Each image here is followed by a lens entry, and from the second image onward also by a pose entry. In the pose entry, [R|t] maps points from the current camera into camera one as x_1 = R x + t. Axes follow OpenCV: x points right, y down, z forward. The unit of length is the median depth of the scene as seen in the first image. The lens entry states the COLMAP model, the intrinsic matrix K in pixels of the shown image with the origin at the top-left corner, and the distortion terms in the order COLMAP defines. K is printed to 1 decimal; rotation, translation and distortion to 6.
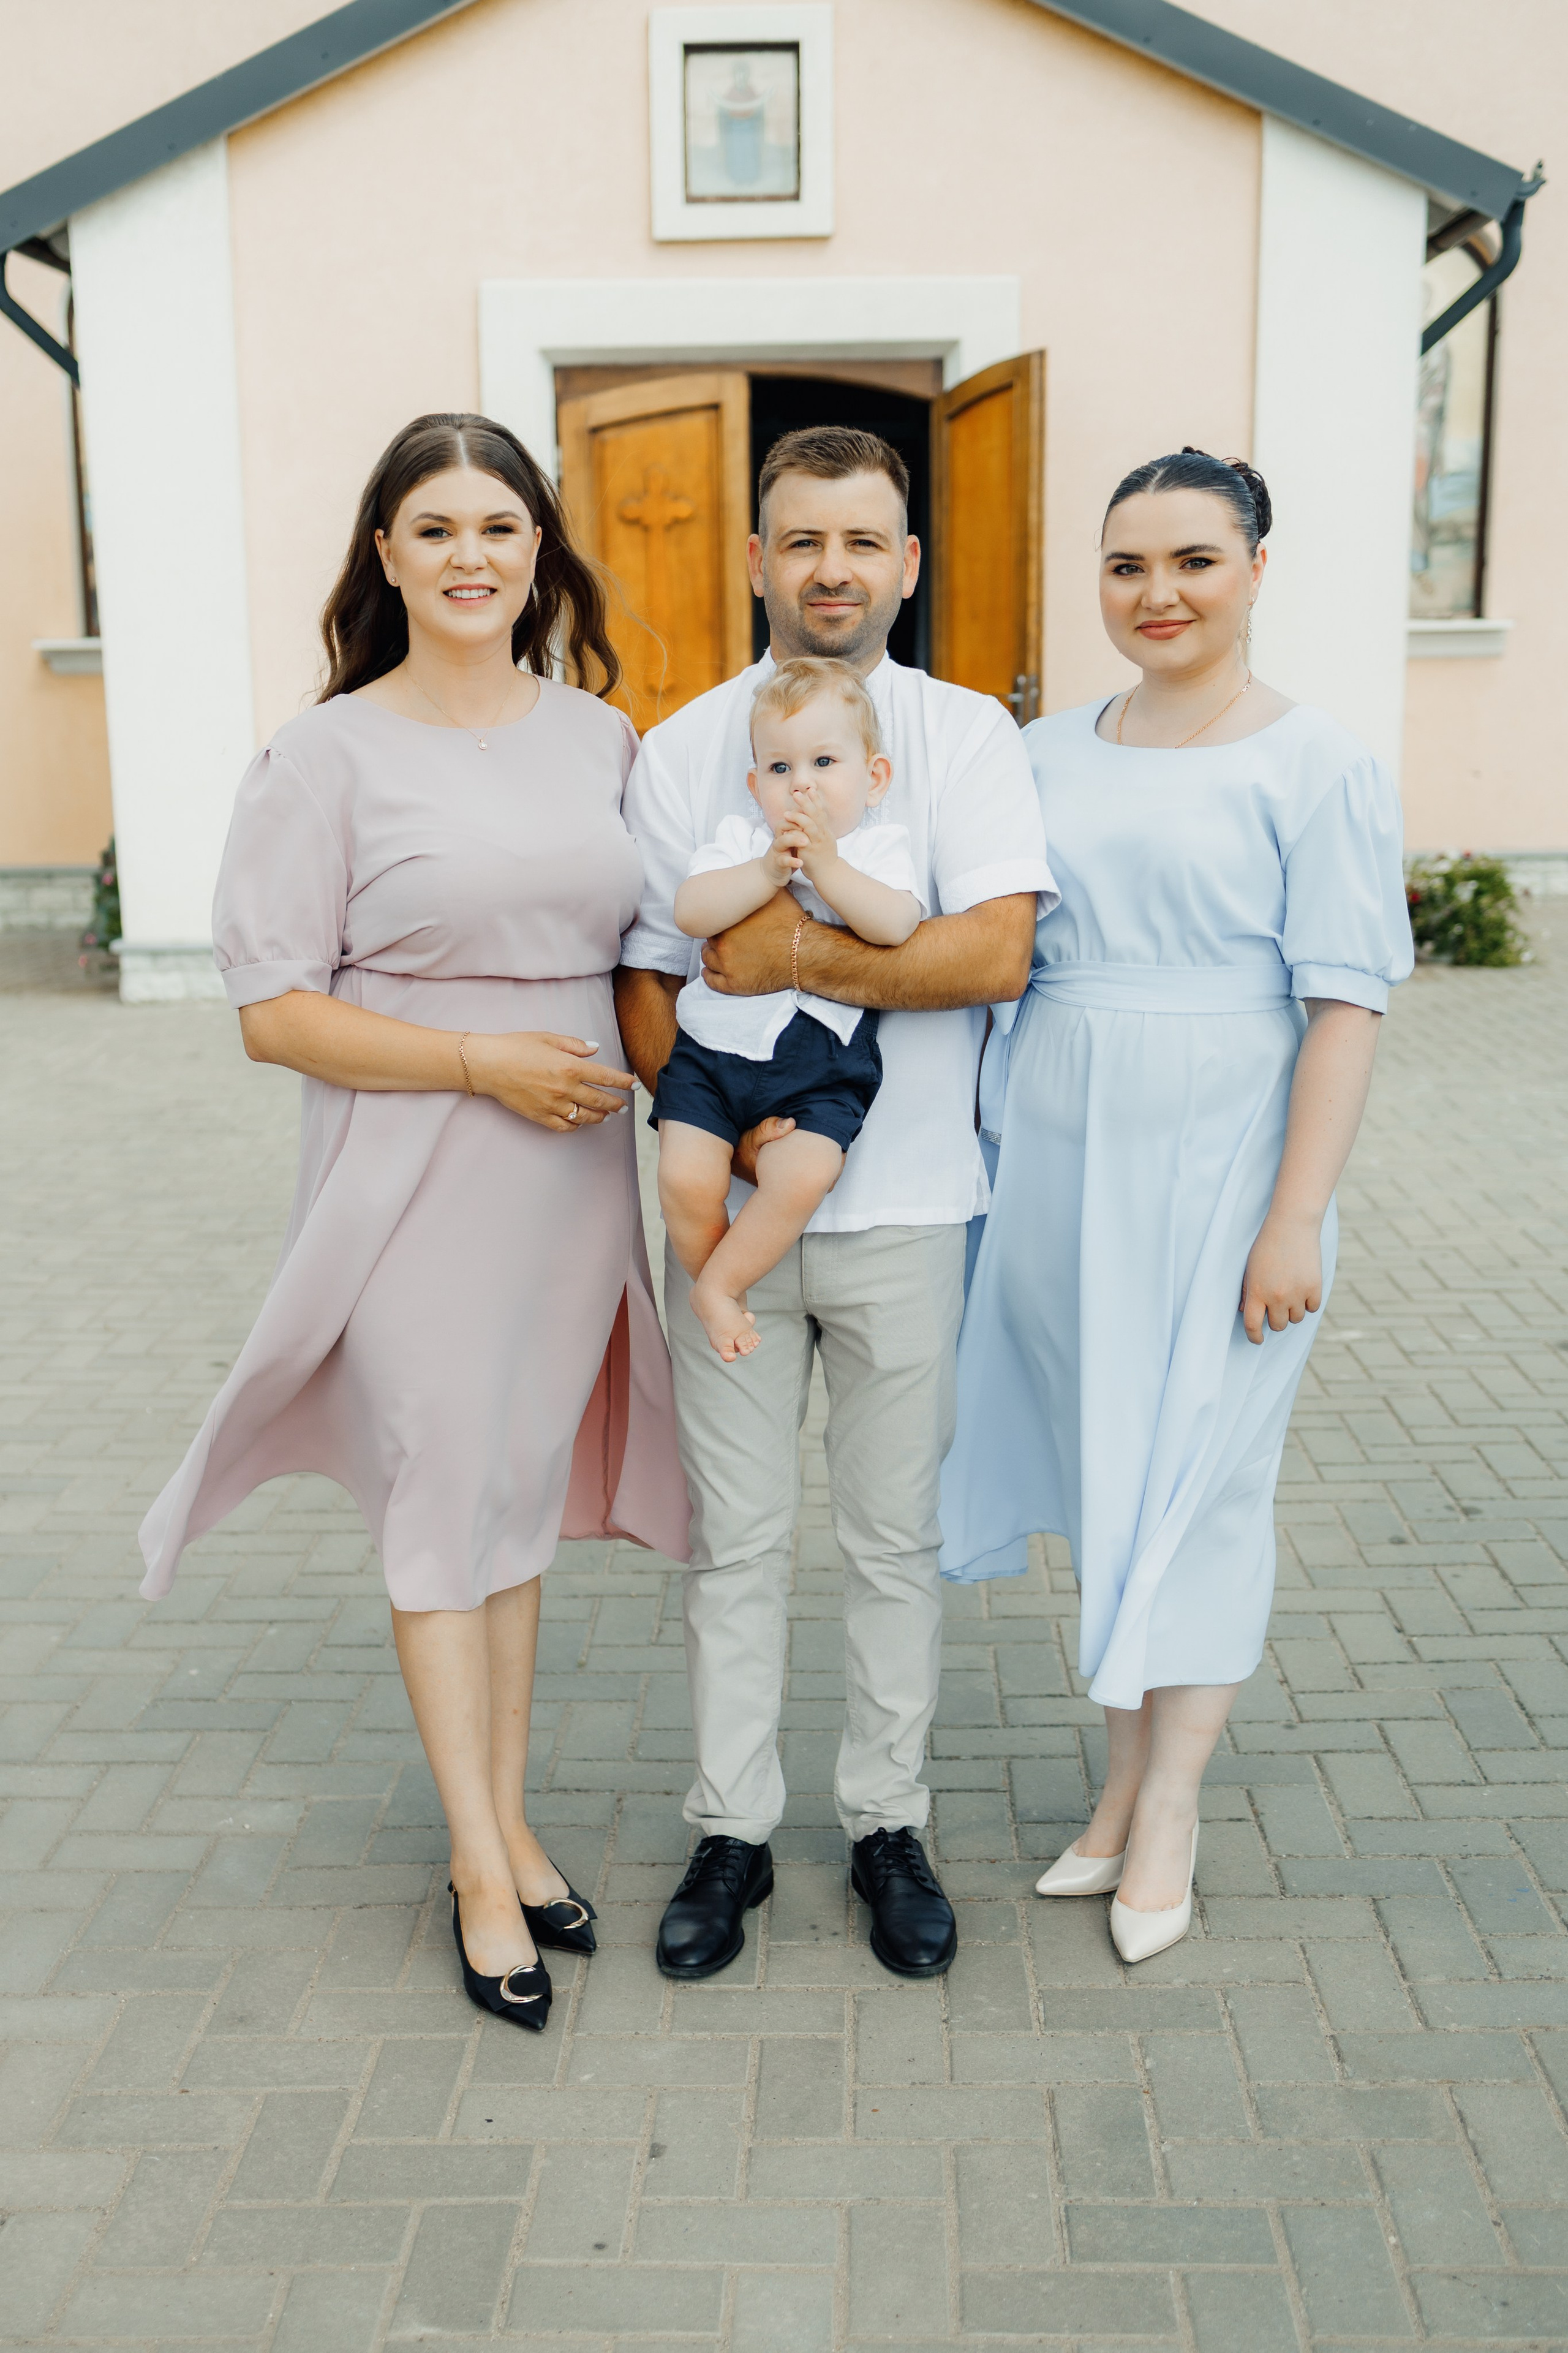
lens RADIAL K [[2385.1, 0, 751.6], [0, 2385.1, 1174.7], [0, 0, 1]] dist [0.008120, -0.002339]
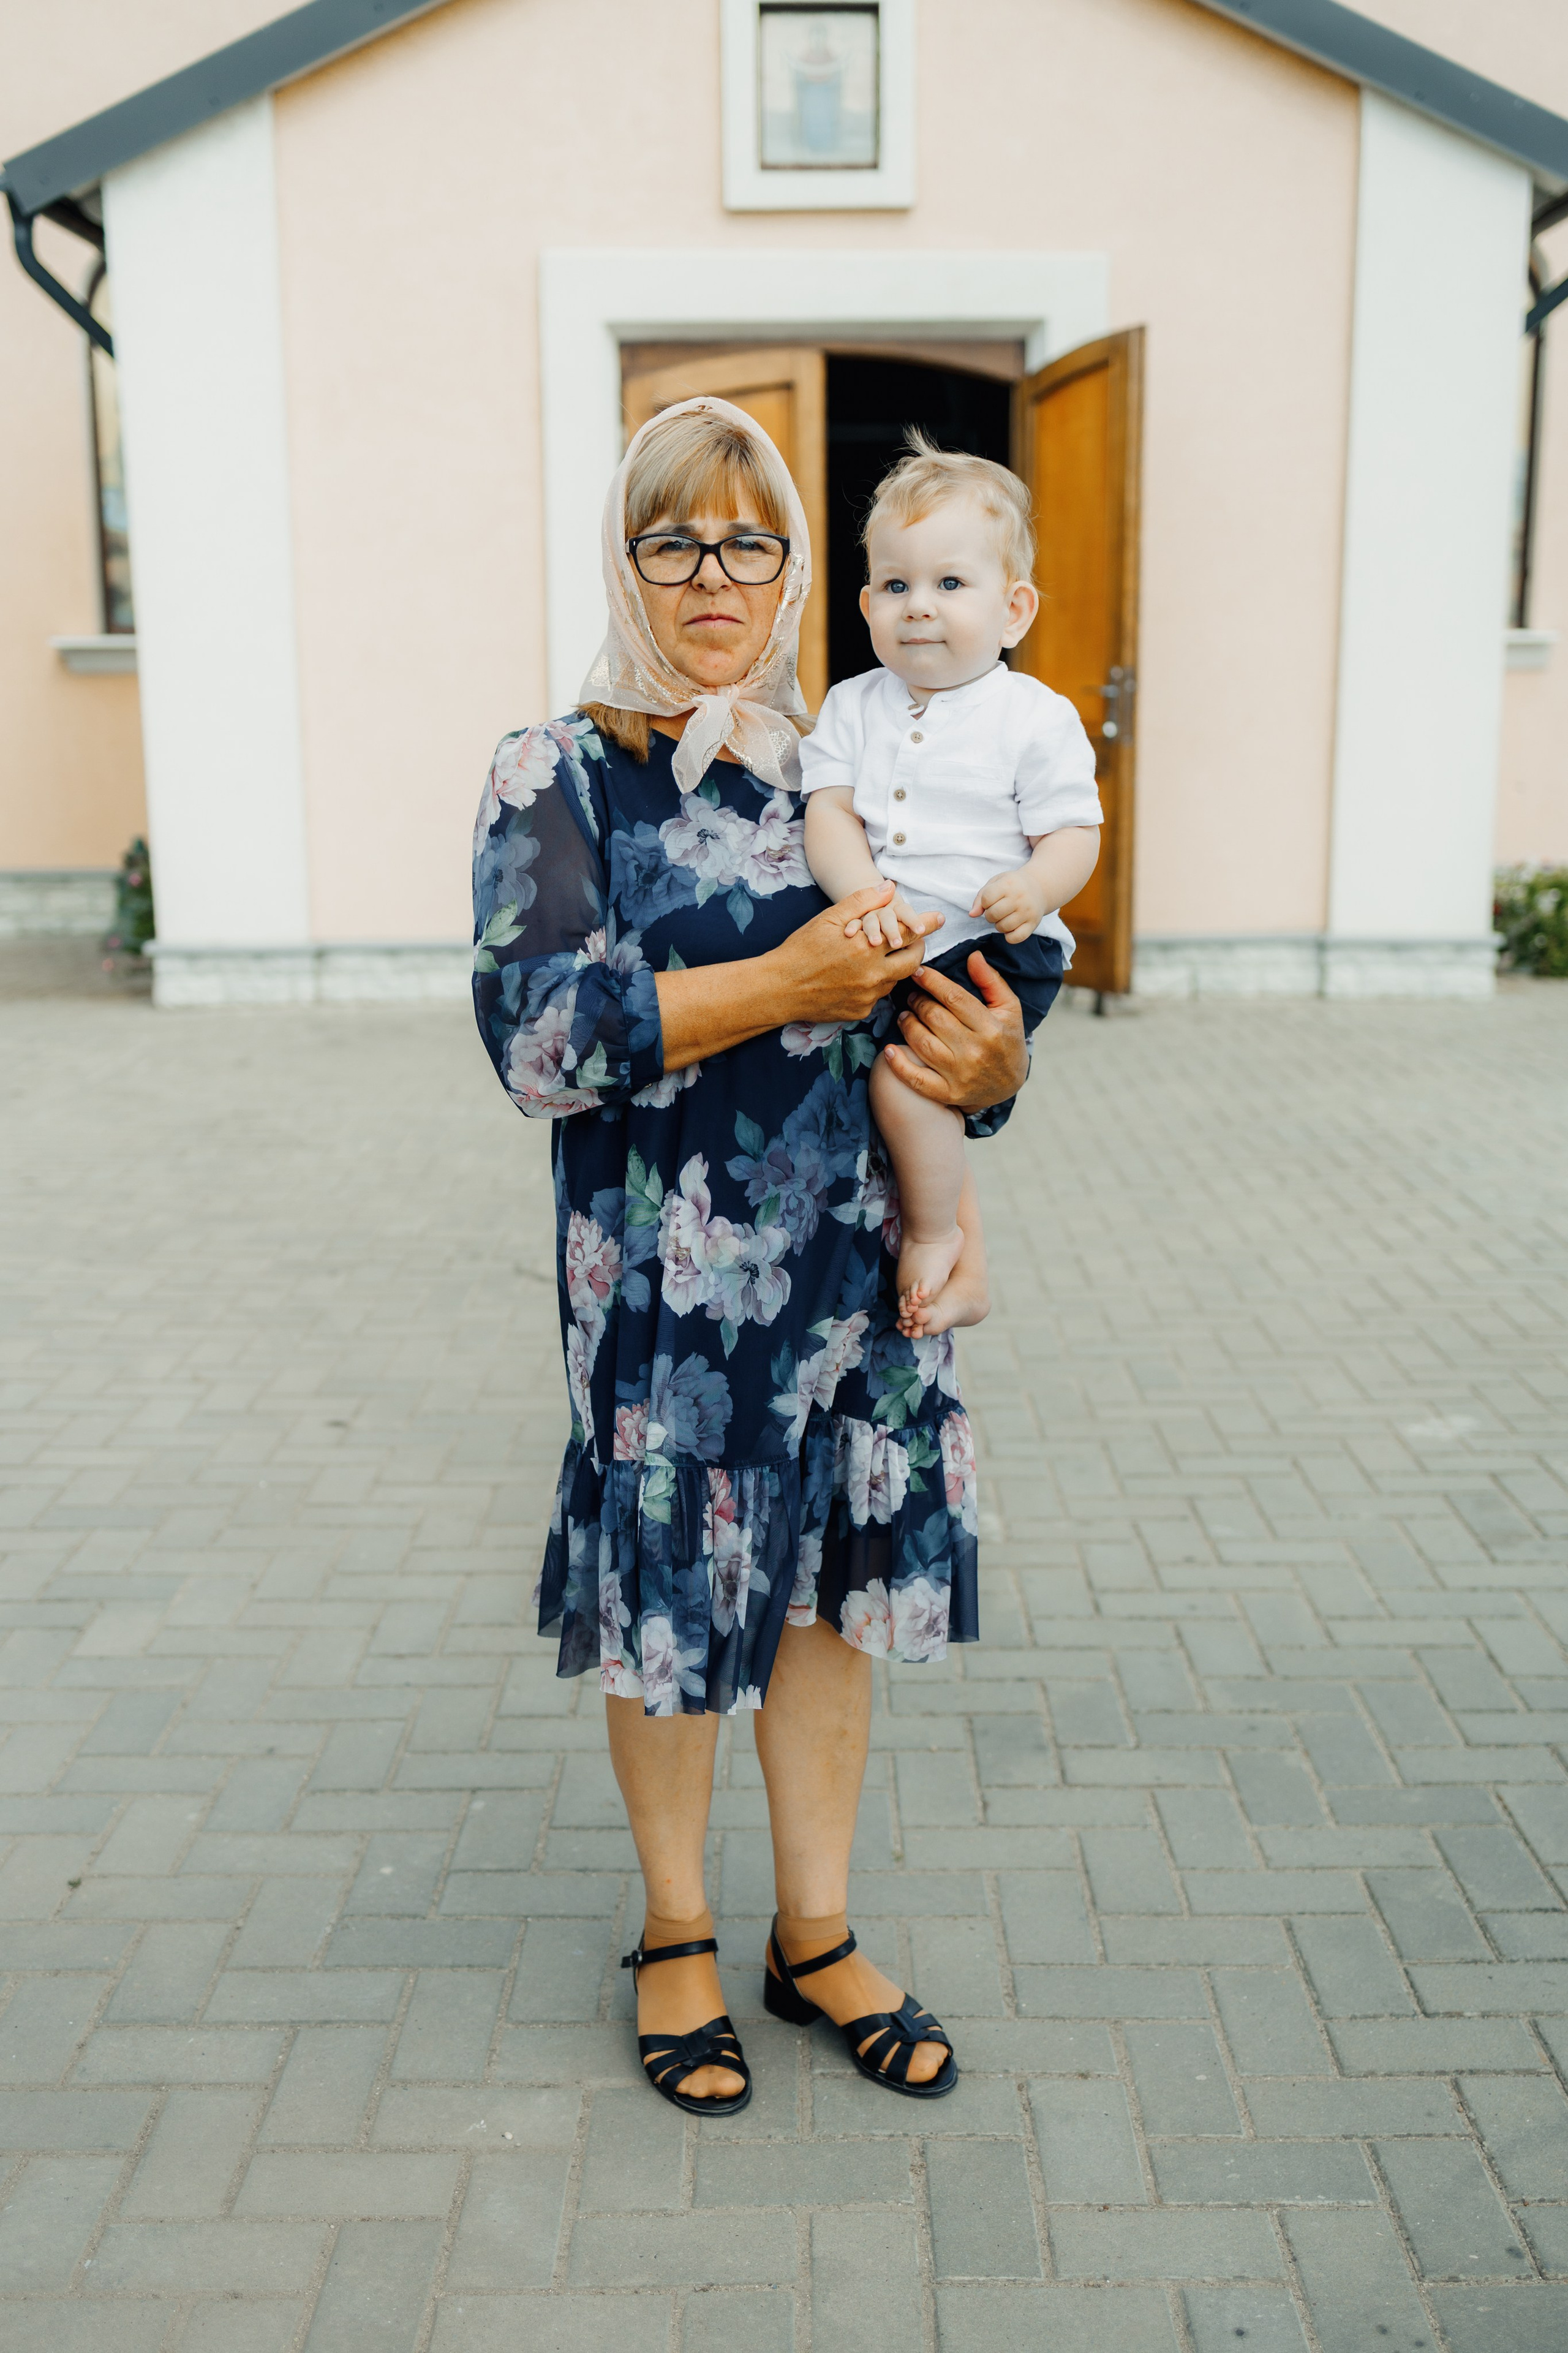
lens RADIAL K [[2278.3, 0, 798.0], [0, 2278.3, 1179.4], [0, 0, 1]] dist [0.018563, 0.002121]
pose [[0.999400, 0.003275, 0.034476, -0.108566], [-0.003225, 0.999994, -0.001506, -0.008468], [-0.034481, 0.001393, 0.999404, 0.228400]]
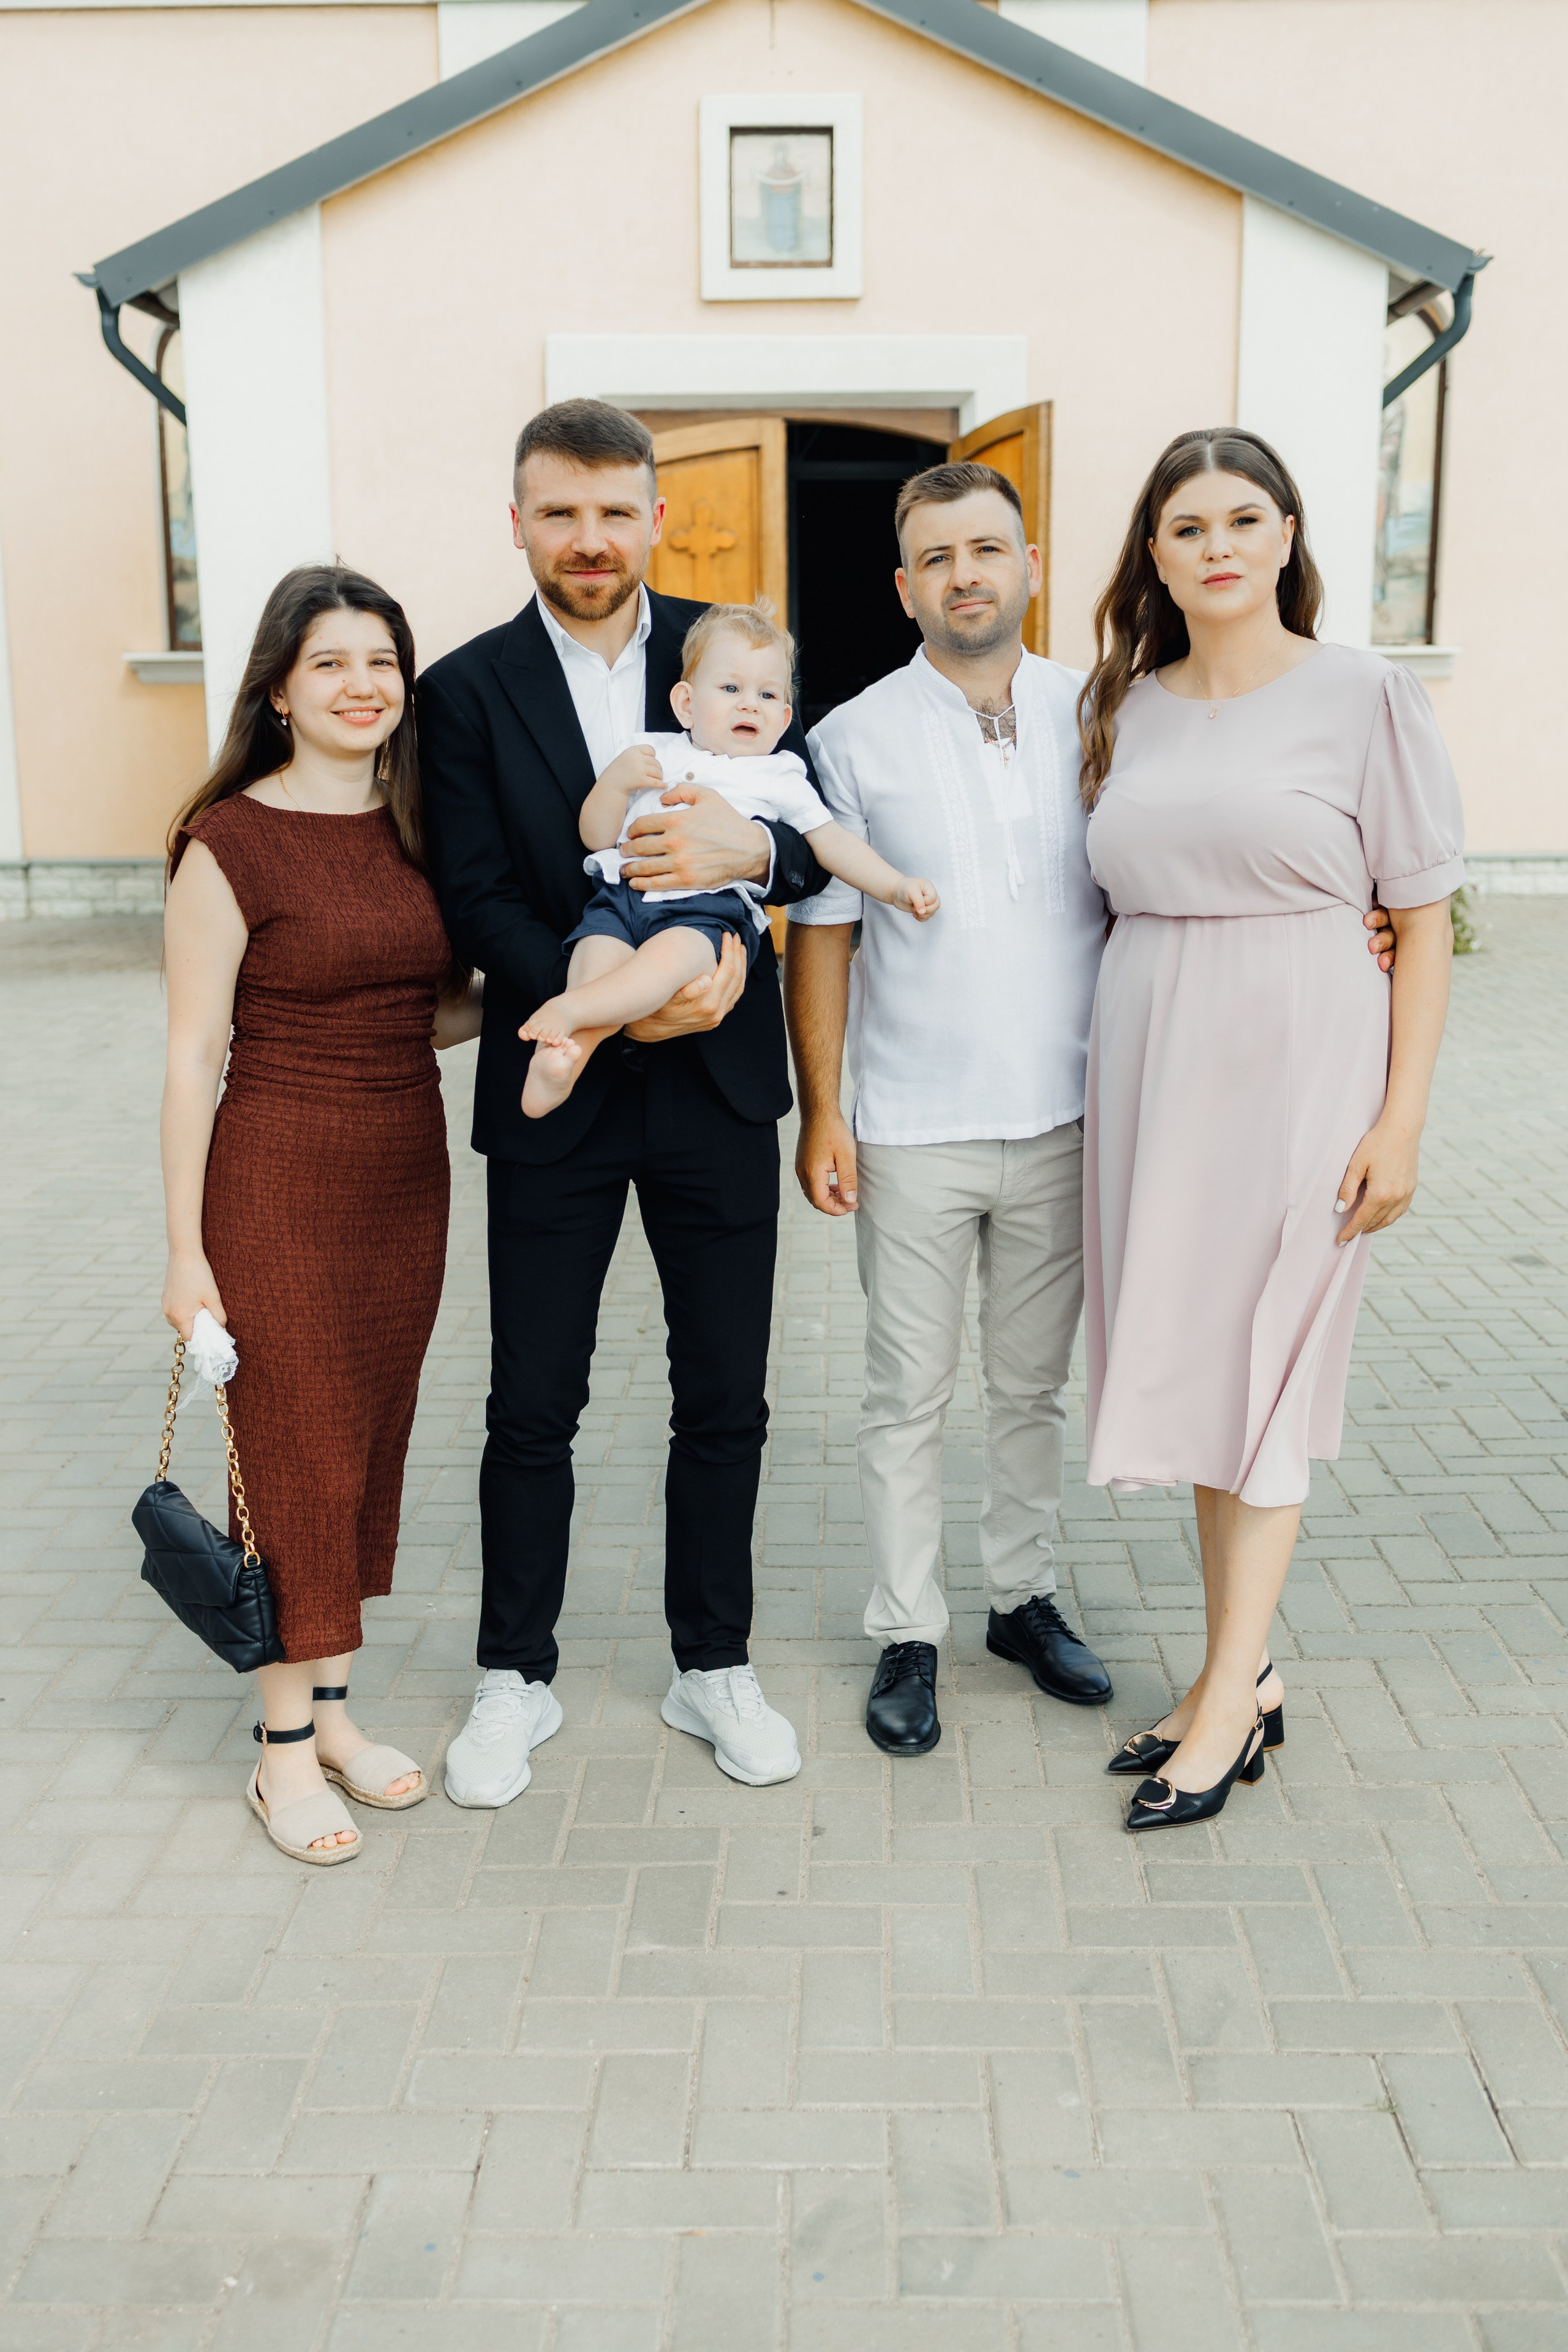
lens RADIAL K [[2211.8, 0, 781.3], [0, 2211.8, 1152.8], [0, 0, 1]] dist [-0.004577, 0.000517]
pose [[0.999882, 0.005208, 0.014440, -0.043041], [-0.005175, 0.999984, -0.002381, 0.028830], [-0.014452, 0.002306, 0.999893, -0.094559]]
